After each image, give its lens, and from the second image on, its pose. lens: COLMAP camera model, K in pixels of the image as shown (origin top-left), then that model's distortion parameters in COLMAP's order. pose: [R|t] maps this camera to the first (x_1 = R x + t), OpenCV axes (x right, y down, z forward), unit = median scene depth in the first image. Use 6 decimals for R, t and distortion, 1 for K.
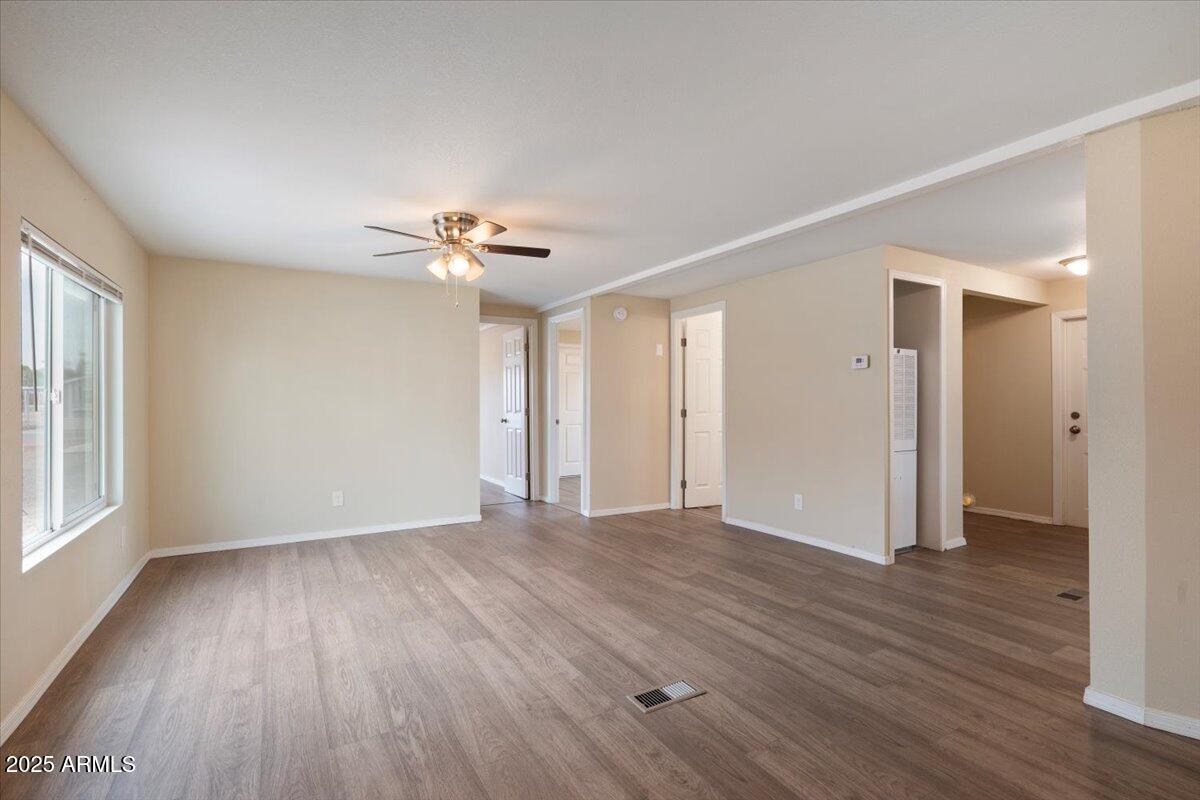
lens RADIAL K [[555.0, 0, 592.7], [0, 555.0, 405.8], [0, 0, 1]] dist [-0.000433, -0.000429]
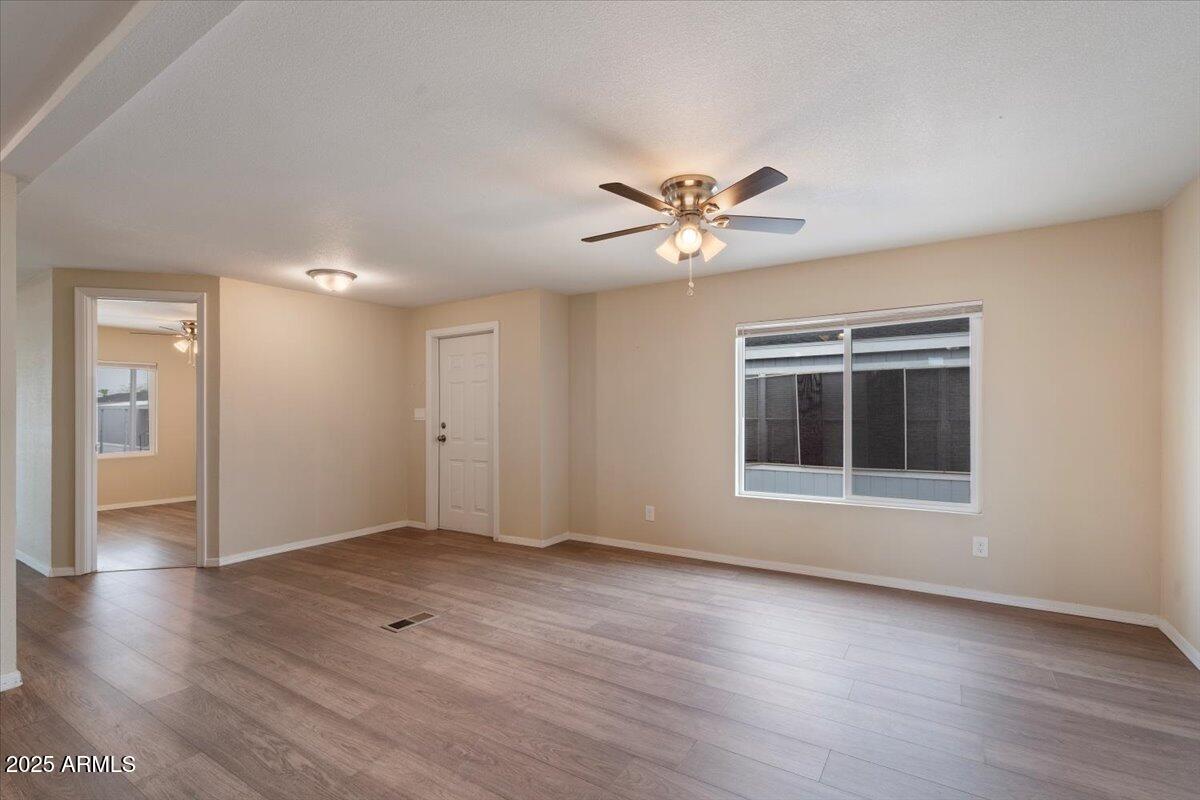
lens RADIAL K [[555.0, 0, 592.7], [0, 555.0, 405.8], [0, 0, 1]] dist [-0.000433, -0.000429]
pose [[-0.892680, -0.001519, -0.450688, 0.308918], [0.001349, 0.999981, -0.006041, -0.016337], [0.450689, -0.006001, -0.892661, 2.132712]]
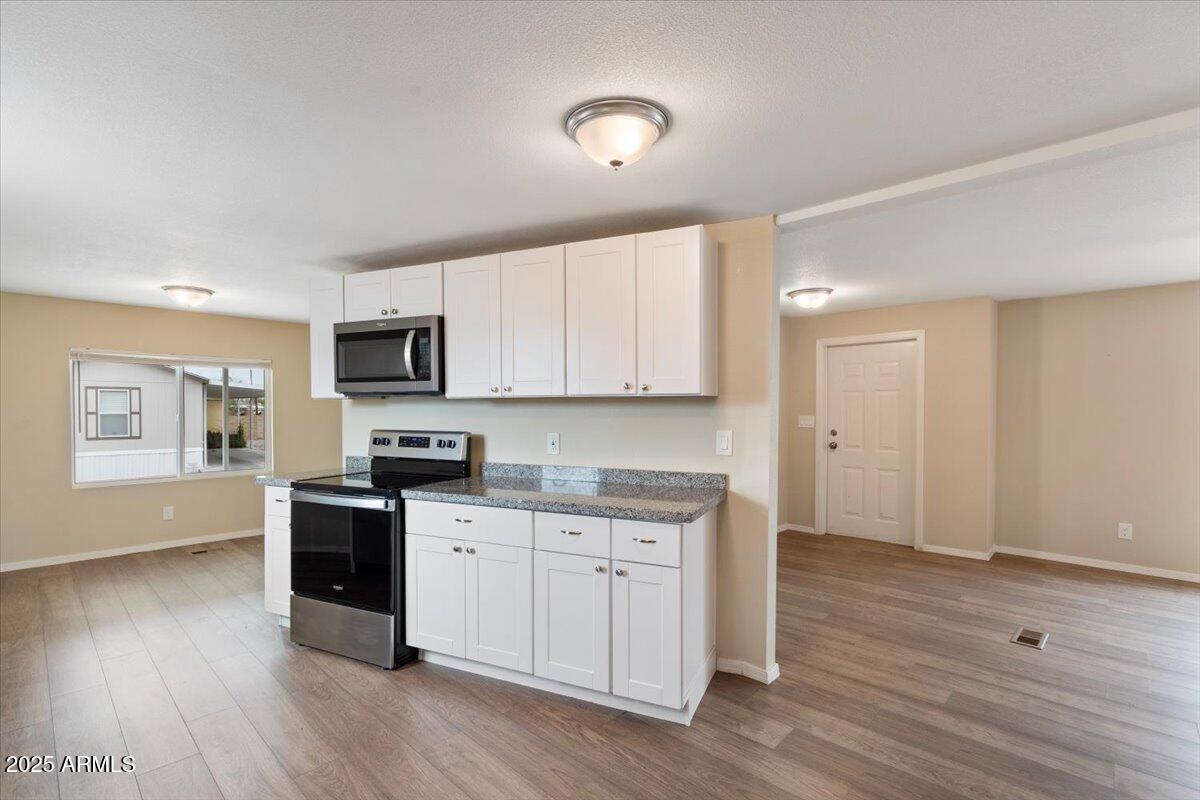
lens RADIAL K [[555.0, 0, 592.7], [0, 555.0, 405.8], [0, 0, 1]] dist [-0.000433, -0.000429]
pose [[-0.962100, 0.004214, -0.272665, 1.390823], [0.001845, 0.999958, 0.008944, -0.082317], [0.272692, 0.008102, -0.962067, 1.783882]]
